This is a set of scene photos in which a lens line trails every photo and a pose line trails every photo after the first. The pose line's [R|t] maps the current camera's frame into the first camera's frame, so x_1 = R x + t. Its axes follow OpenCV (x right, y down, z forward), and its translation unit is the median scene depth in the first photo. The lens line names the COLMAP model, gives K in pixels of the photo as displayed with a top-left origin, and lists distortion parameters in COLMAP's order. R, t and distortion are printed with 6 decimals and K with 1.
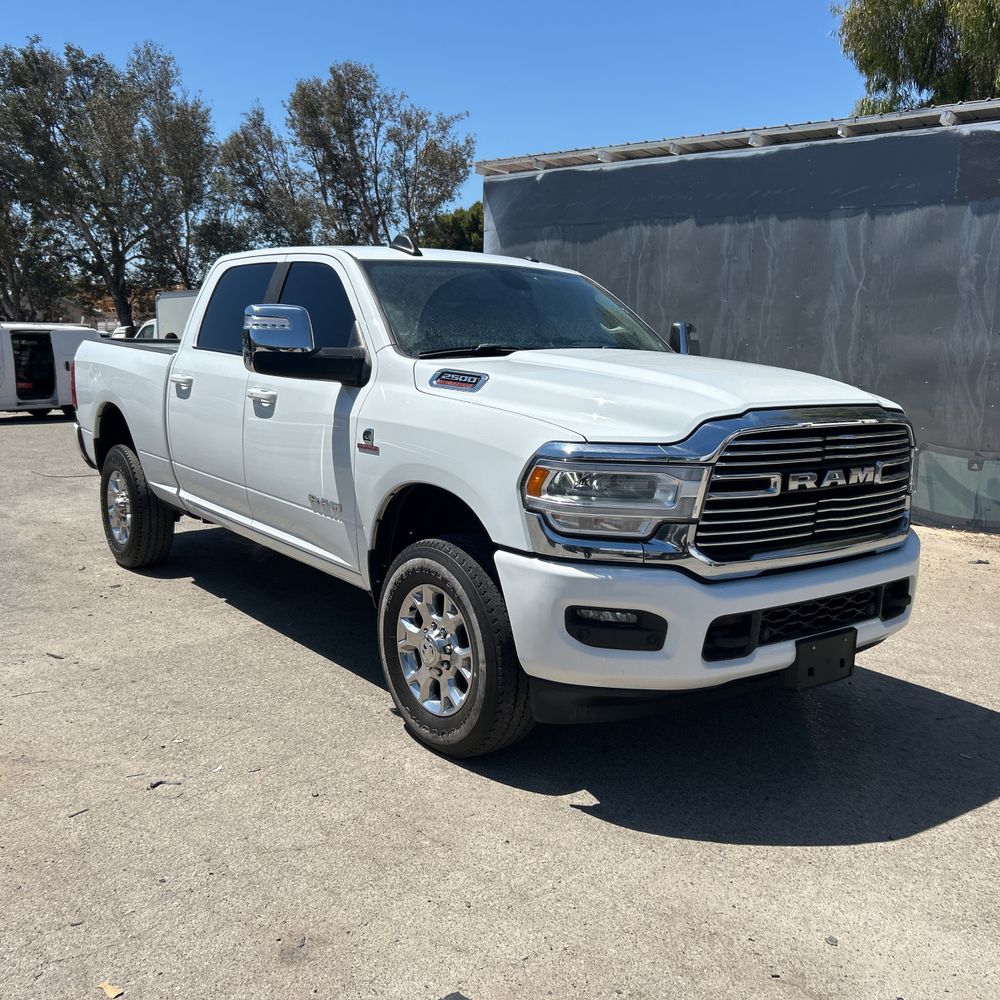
lens RADIAL K [[1013.3, 0, 489.5], [0, 1013.3, 494.2], [0, 0, 1]] dist [0.020245, 0.000000]
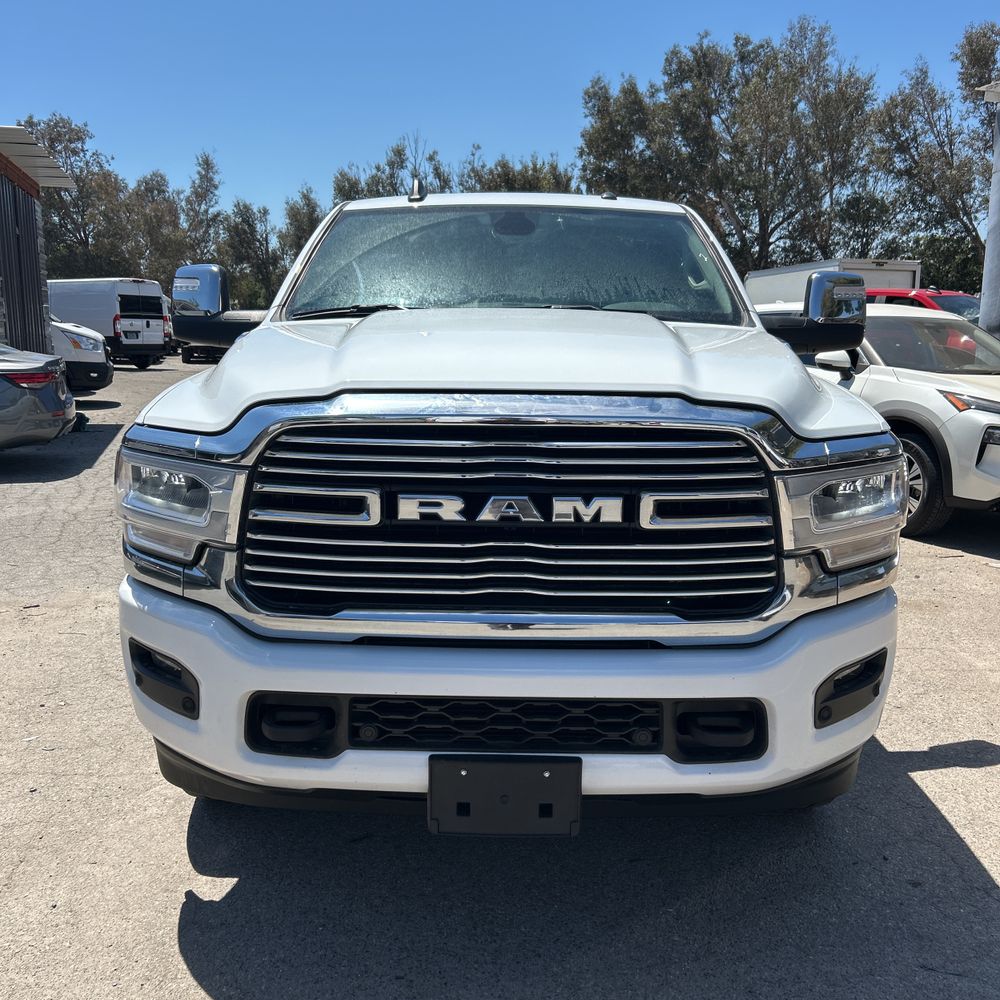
lens RADIAL K [[1013.3, 0, 500.9], [0, 1013.3, 499.5], [0, 0, 1]] dist [0.020245, 0.000000]
pose [[0.793753, 0.095563, -0.600686, 0.257588], [-0.082865, 0.995363, 0.048853, -0.018650], [0.602569, 0.010998, 0.797991, 0.187112]]
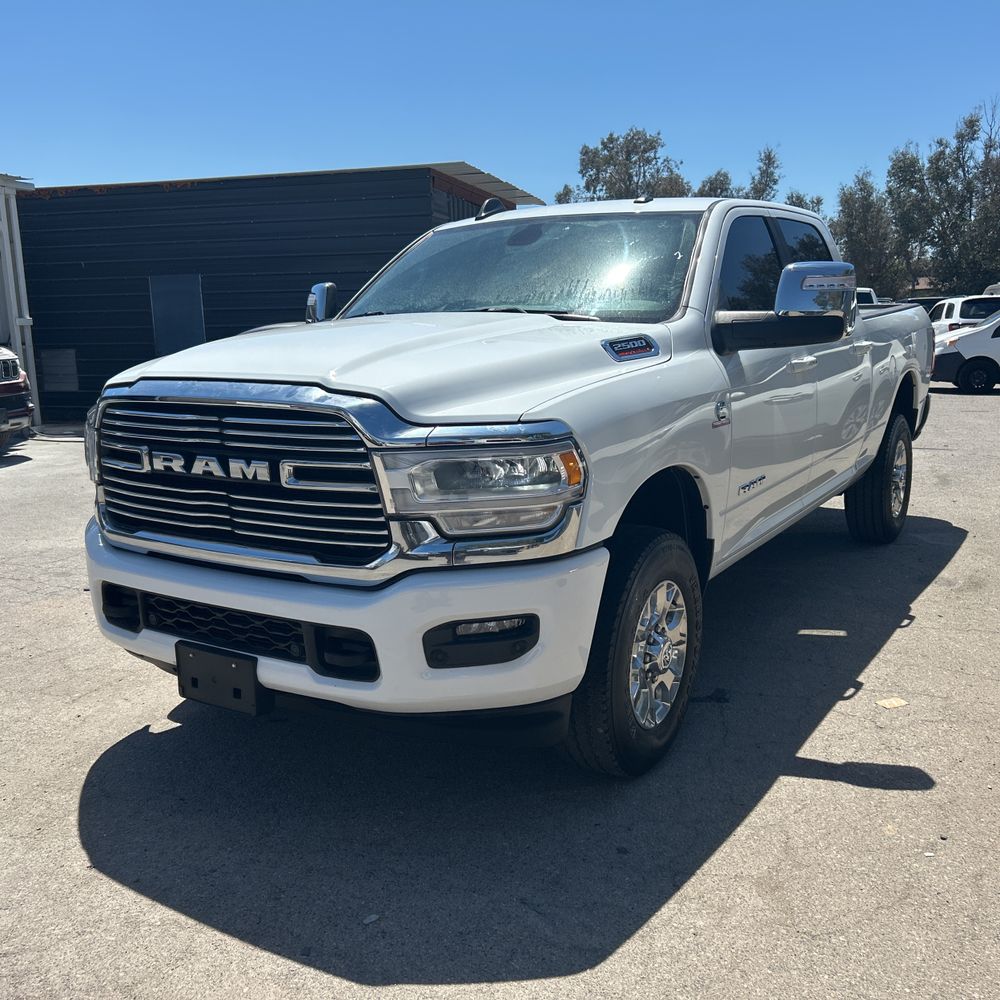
lens RADIAL K [[1013.3, 0, 504.9], [0, 1013.3, 506.4], [0, 0, 1]] dist [0.020245, 0.000000]
pose [[0.357060, 0.150244, -0.921919, 0.443322], [-0.111636, 0.986769, 0.117576, -0.040074], [0.927387, 0.060937, 0.369108, 0.338307]]
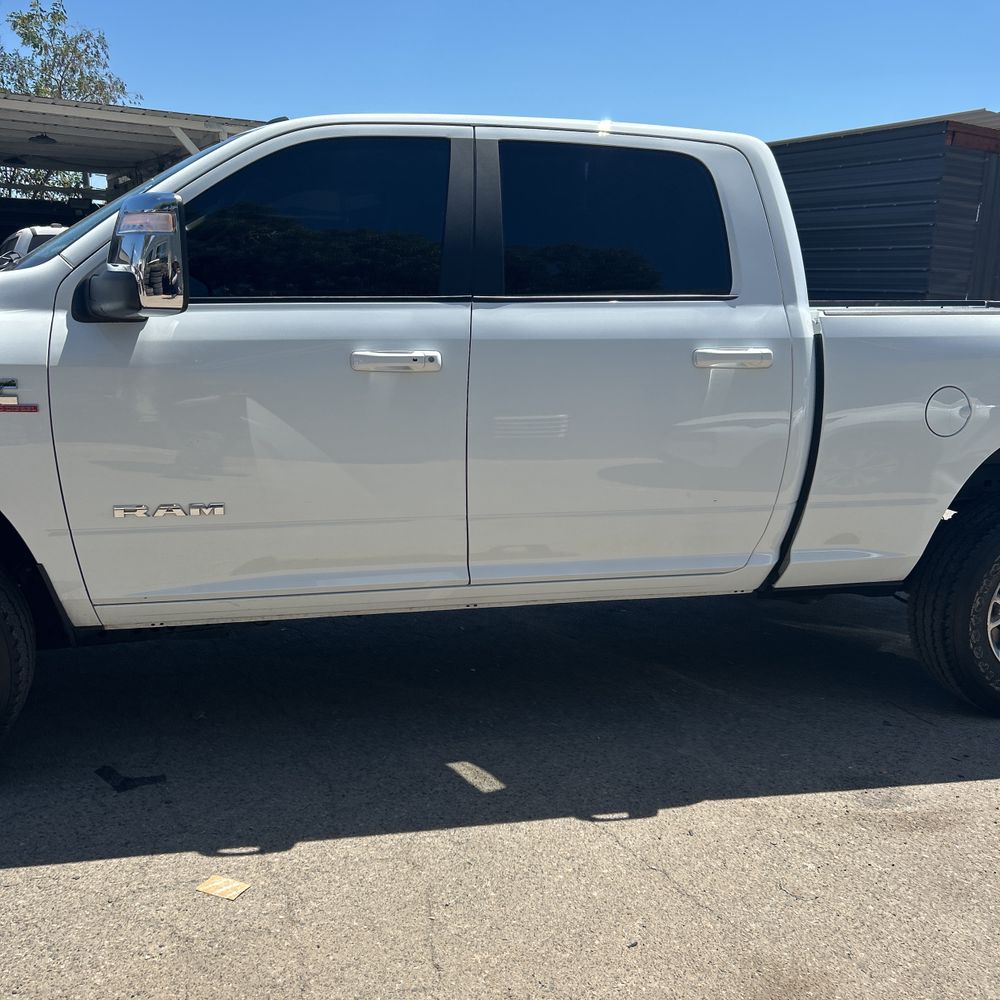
lens RADIAL K [[1013.3, 0, 513.5], [0, 1013.3, 501.9], [0, 0, 1]] dist [0.020245, 0.000000]
pose [[-0.393601, 0.152282, -0.906580, 0.320094], [-0.179208, 0.954553, 0.238145, -0.104097], [0.901644, 0.256201, -0.348423, 0.791517]]
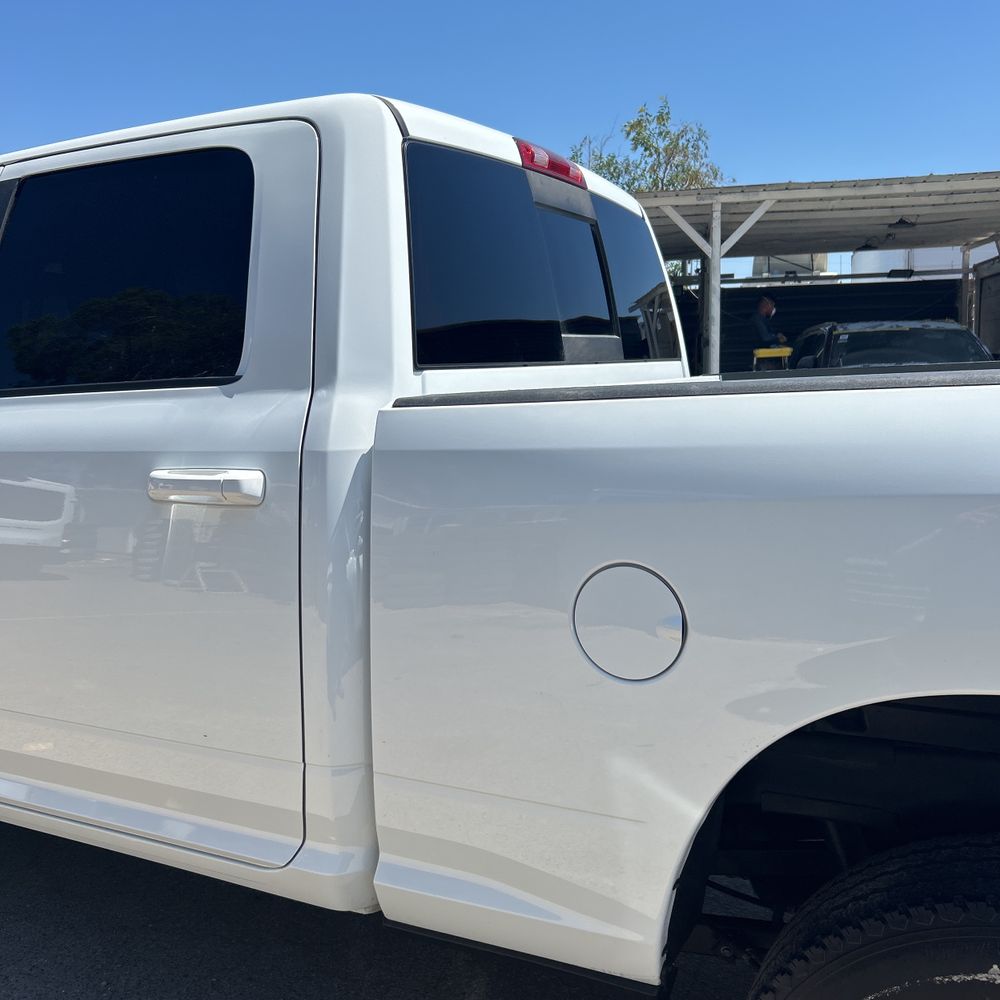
lens RADIAL K [[1013.3, 0, 506.6], [0, 1013.3, 505.2], [0, 0, 1]] dist [0.020245, 0.000000]
pose [[-0.900341, 0.058996, -0.431167, 0.003522], [-0.063283, 0.962489, 0.263839, -0.133687], [0.430559, 0.264830, -0.862835, 0.920288]]
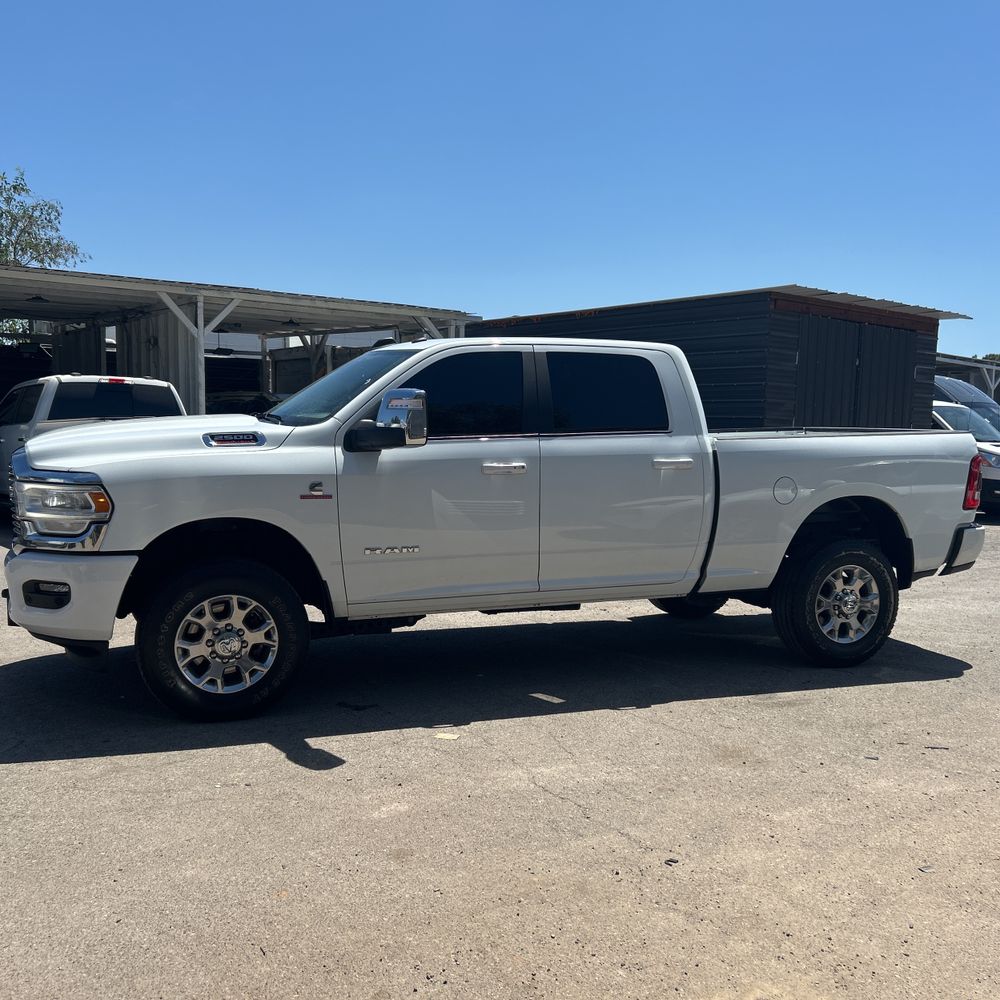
lens RADIAL K [[1013.3, 0, 508.0], [0, 1013.3, 504.4], [0, 0, 1]] dist [0.020245, 0.000000]
pose [[-0.266831, 0.056531, -0.962084, 0.614460], [-0.168632, 0.980139, 0.104362, -0.106113], [0.948875, 0.190085, -0.251999, 0.793609]]
